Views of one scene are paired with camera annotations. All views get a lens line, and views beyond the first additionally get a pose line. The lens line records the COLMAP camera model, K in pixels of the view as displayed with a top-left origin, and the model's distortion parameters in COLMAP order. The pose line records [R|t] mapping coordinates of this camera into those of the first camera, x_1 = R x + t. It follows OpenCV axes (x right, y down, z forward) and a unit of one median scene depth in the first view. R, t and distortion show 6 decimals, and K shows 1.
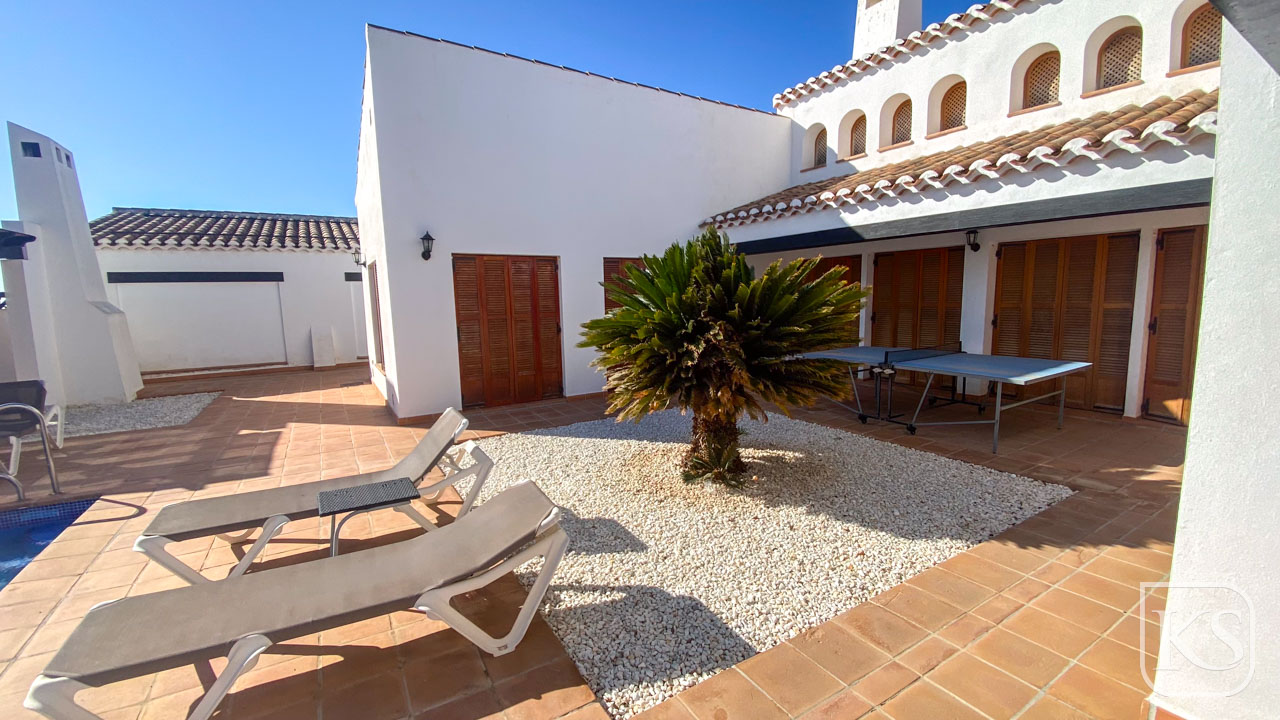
lens RADIAL K [[518.4, 0, 642.0], [0, 518.4, 363.1], [0, 0, 1]] dist [-0.004135, -0.010249]
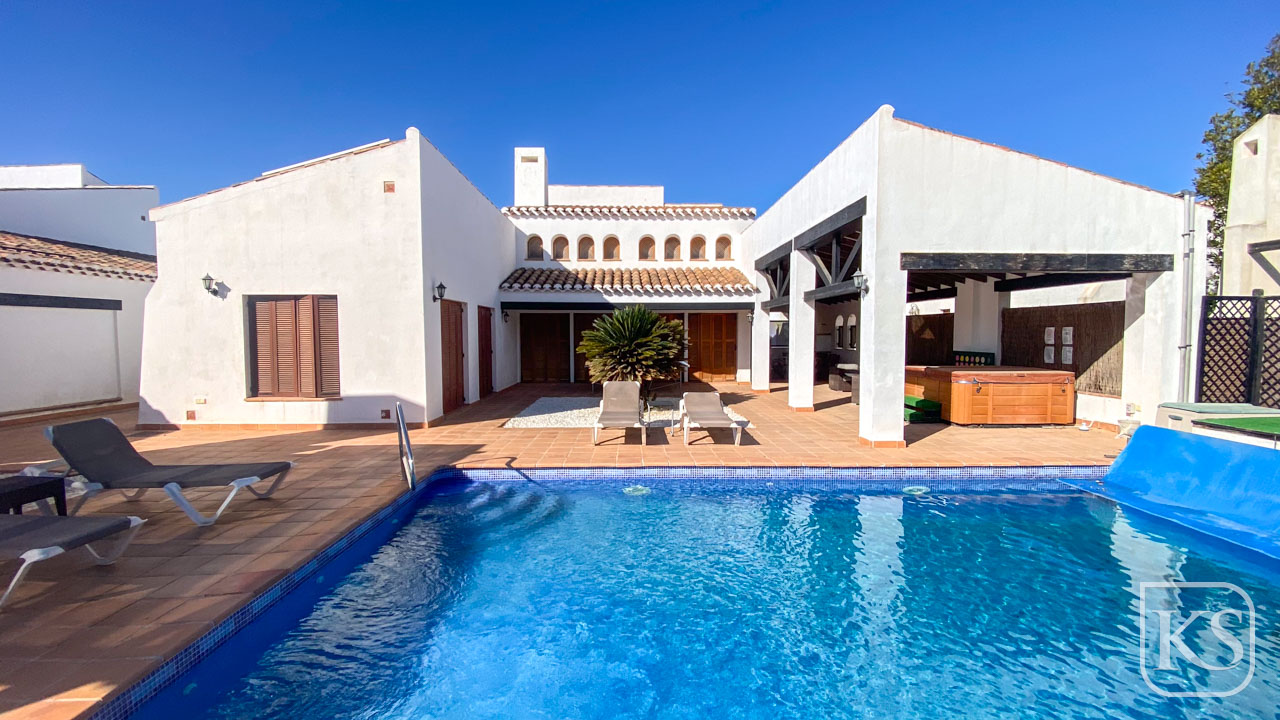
lens RADIAL K [[518.4, 0, 635.3], [0, 518.4, 362.4], [0, 0, 1]] dist [-0.004135, -0.010249]
pose [[0.499522, -0.023764, 0.865975, -1.146311], [0.105706, 0.993826, -0.033702, 0.050048], [-0.859828, 0.108374, 0.498950, -0.090217]]
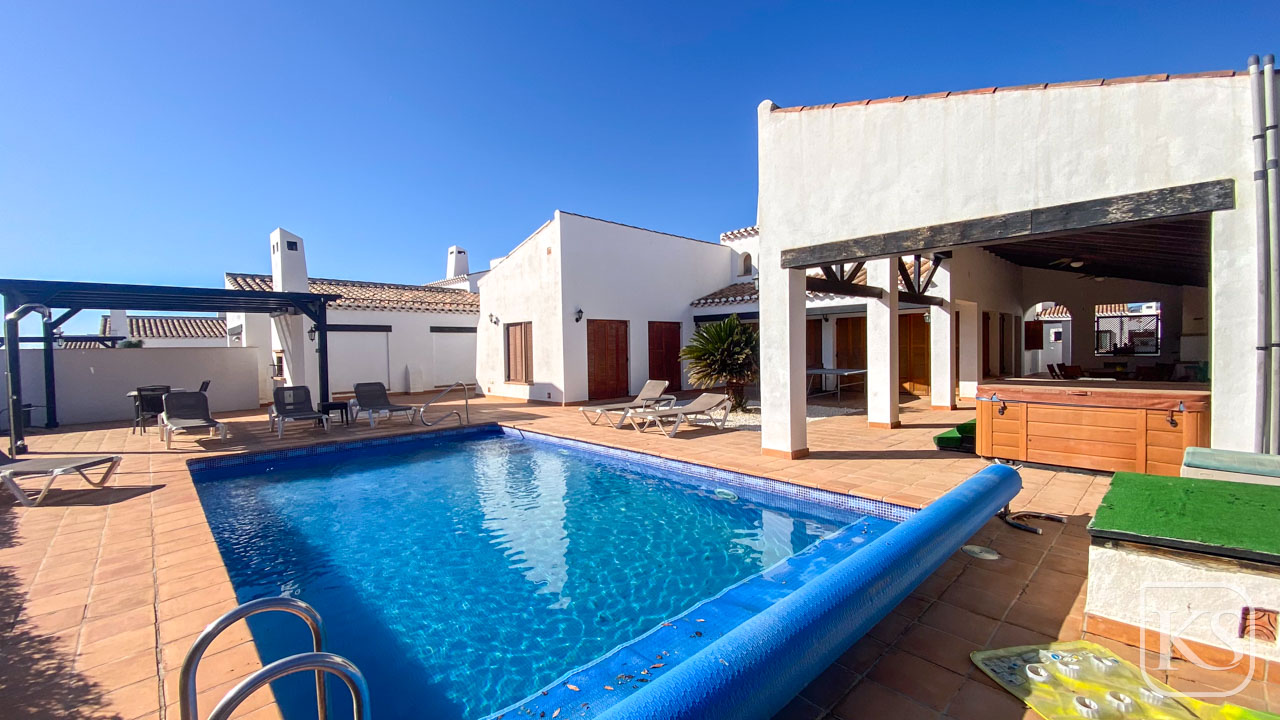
lens RADIAL K [[518.4, 0, 631.4], [0, 518.4, 366.9], [0, 0, 1]] dist [-0.004135, -0.010249]
pose [[0.978505, -0.001459, 0.206218, -0.538728], [0.022150, 0.994934, -0.098064, 0.147924], [-0.205030, 0.100524, 0.973580, -0.828599]]
